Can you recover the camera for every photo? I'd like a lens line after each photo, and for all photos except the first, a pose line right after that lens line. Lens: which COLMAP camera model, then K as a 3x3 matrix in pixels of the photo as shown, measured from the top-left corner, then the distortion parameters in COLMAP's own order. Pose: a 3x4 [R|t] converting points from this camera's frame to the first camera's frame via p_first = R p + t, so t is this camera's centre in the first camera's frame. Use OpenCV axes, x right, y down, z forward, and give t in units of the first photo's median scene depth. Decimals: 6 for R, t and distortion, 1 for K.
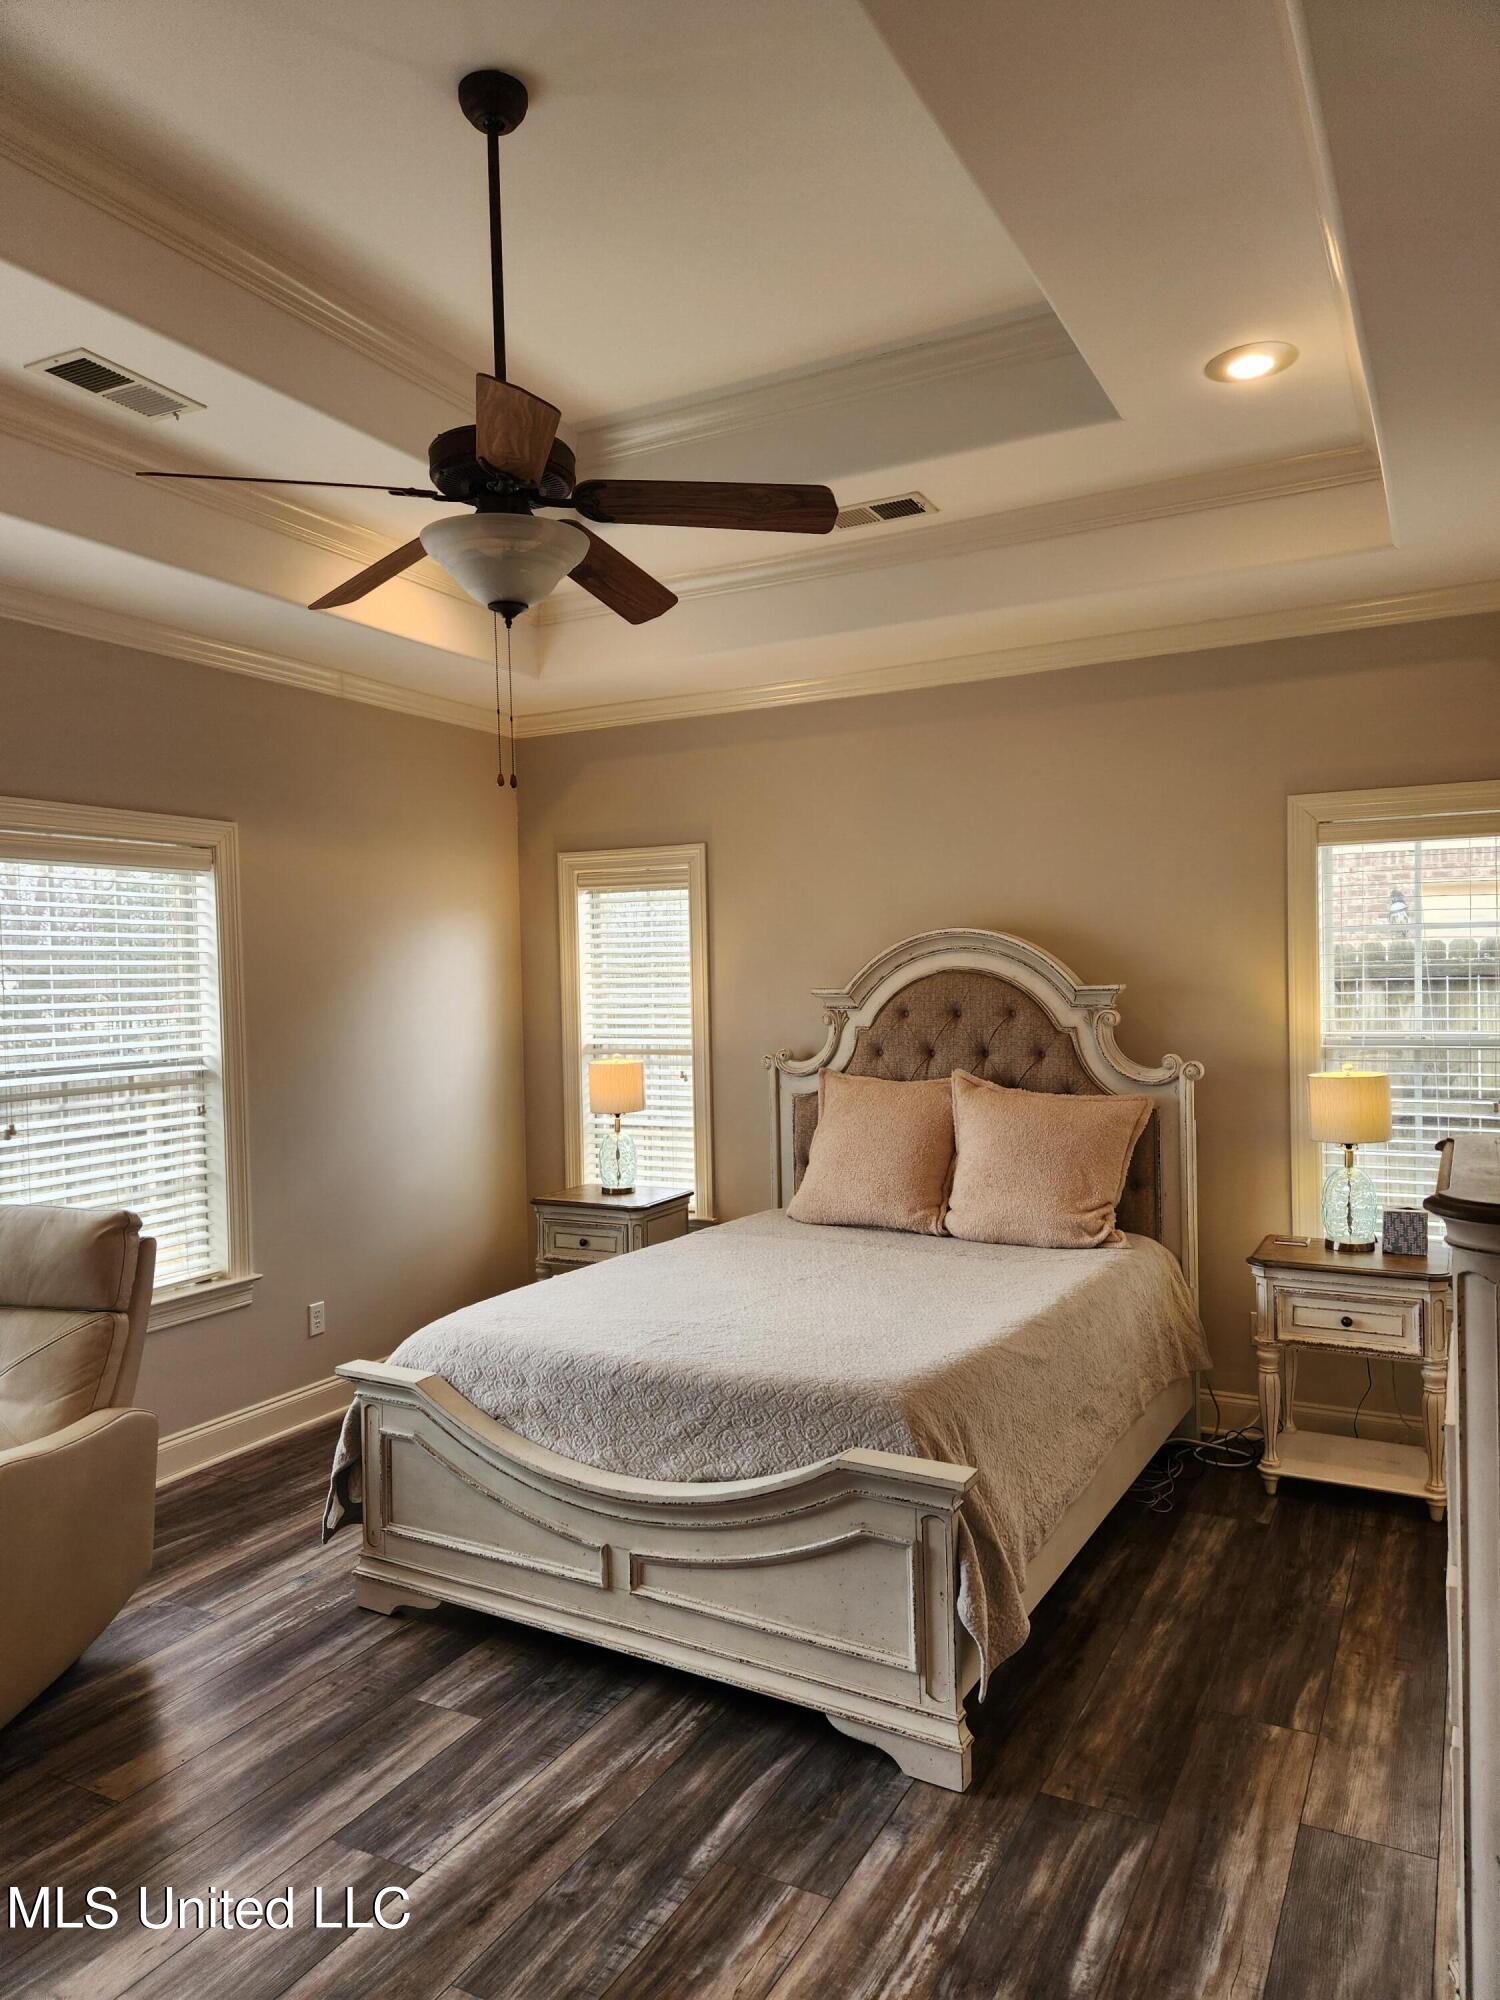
lens RADIAL K [[1337.2, 0, 750.0], [0, 1337.2, 1000.0], [0, 0, 1]] dist [0.088135, -0.081641]
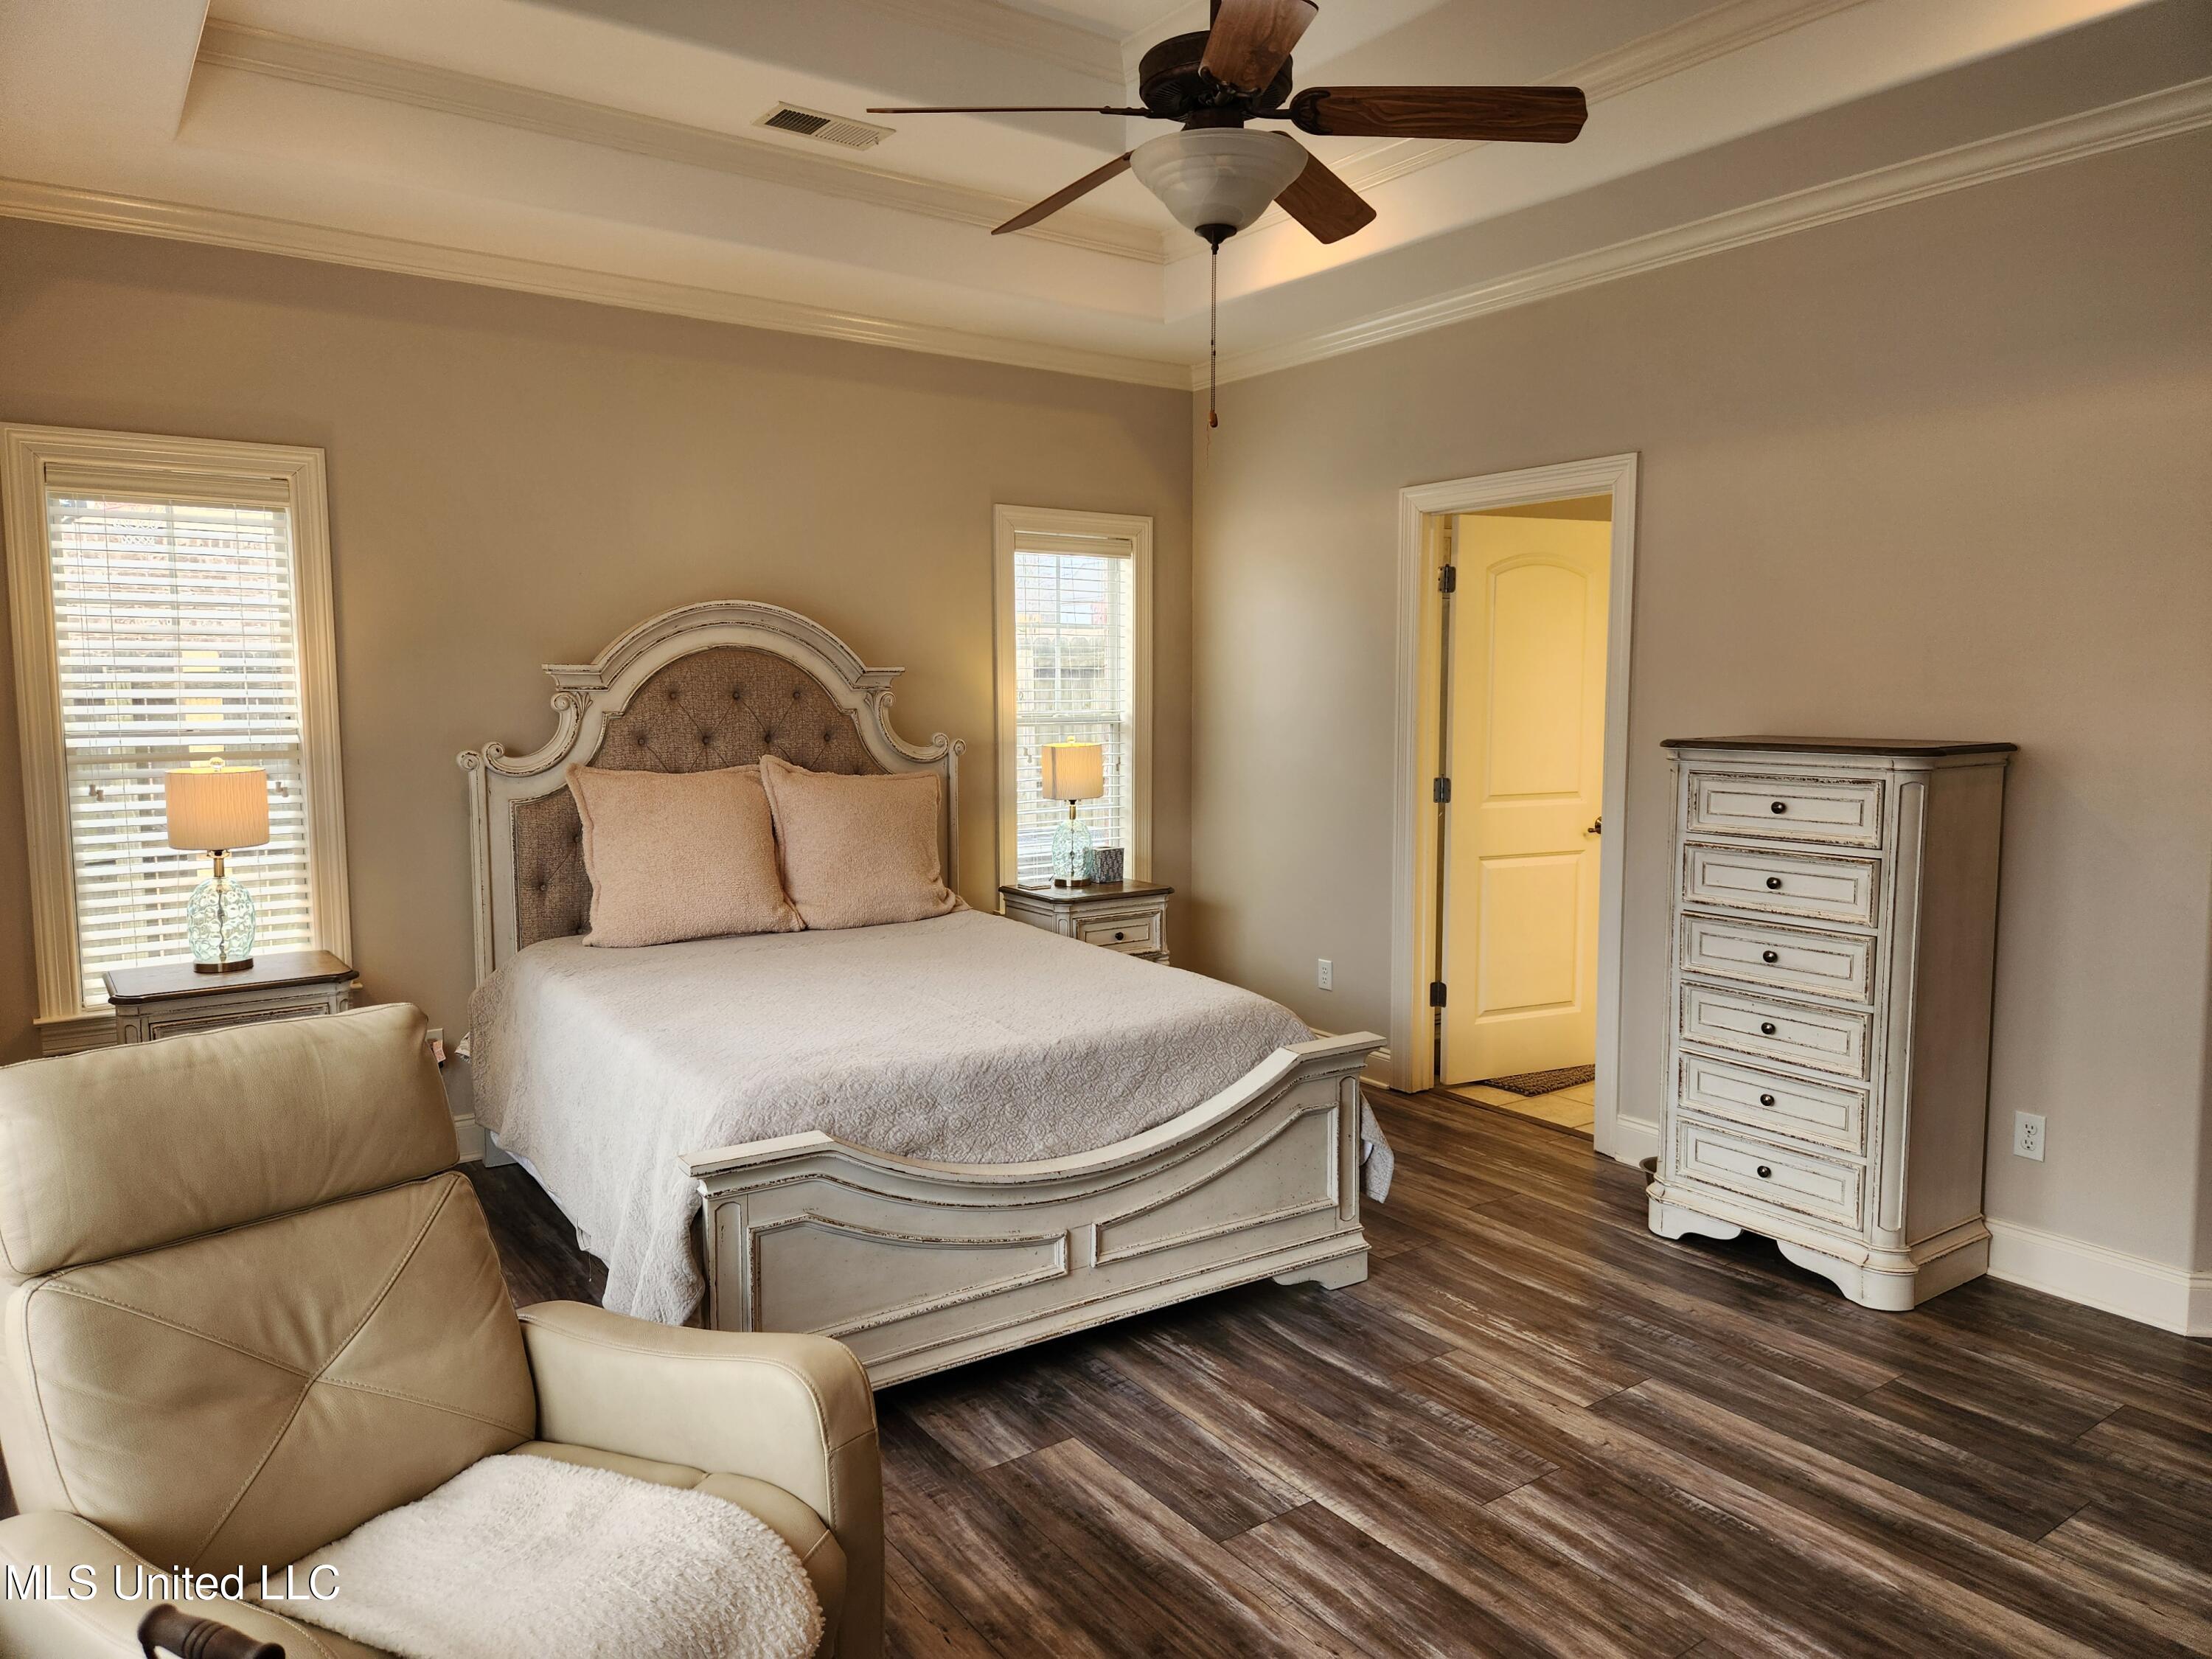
lens RADIAL K [[1478.9, 0, 1102.8], [0, 1478.9, 810.4], [0, 0, 1]] dist [0.088135, -0.081641]
pose [[0.443580, -0.059621, 0.894250, -0.997391], [0.007804, 0.998004, 0.062668, 0.041590], [-0.896201, -0.020820, 0.443160, 0.510781]]
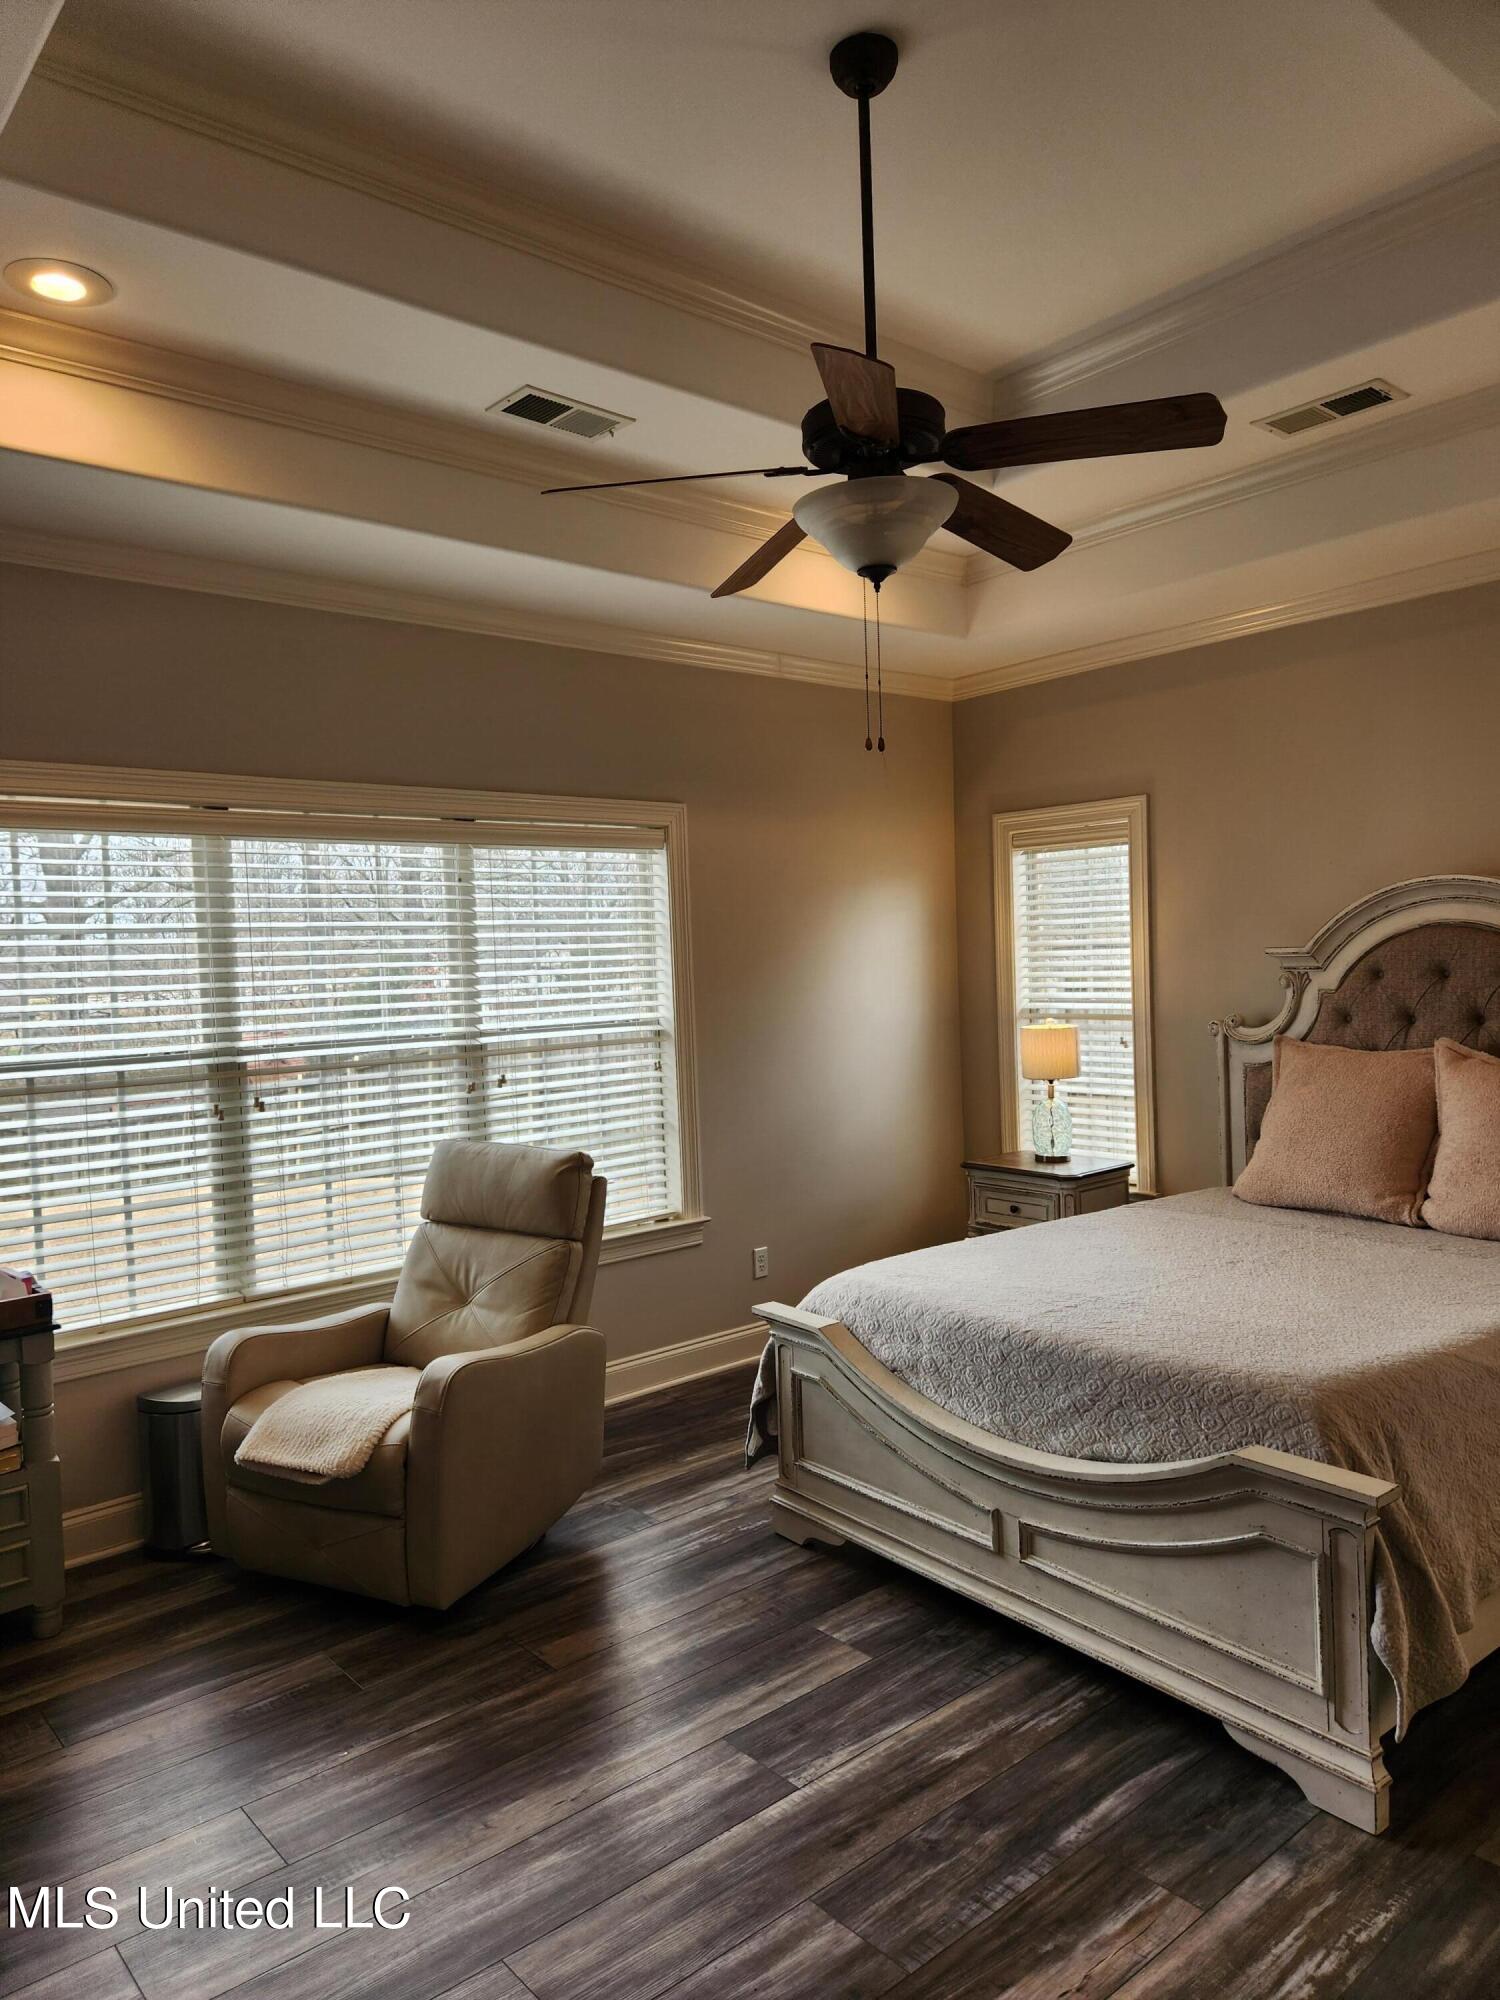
lens RADIAL K [[1341.6, 0, 730.3], [0, 1341.6, 996.9], [0, 0, 1]] dist [0.083819, -0.071279]
pose [[0.929537, 0.000317, -0.368728, 0.078666], [0.007985, 0.999748, 0.020990, 0.004255], [0.368642, -0.022455, 0.929300, 0.010820]]
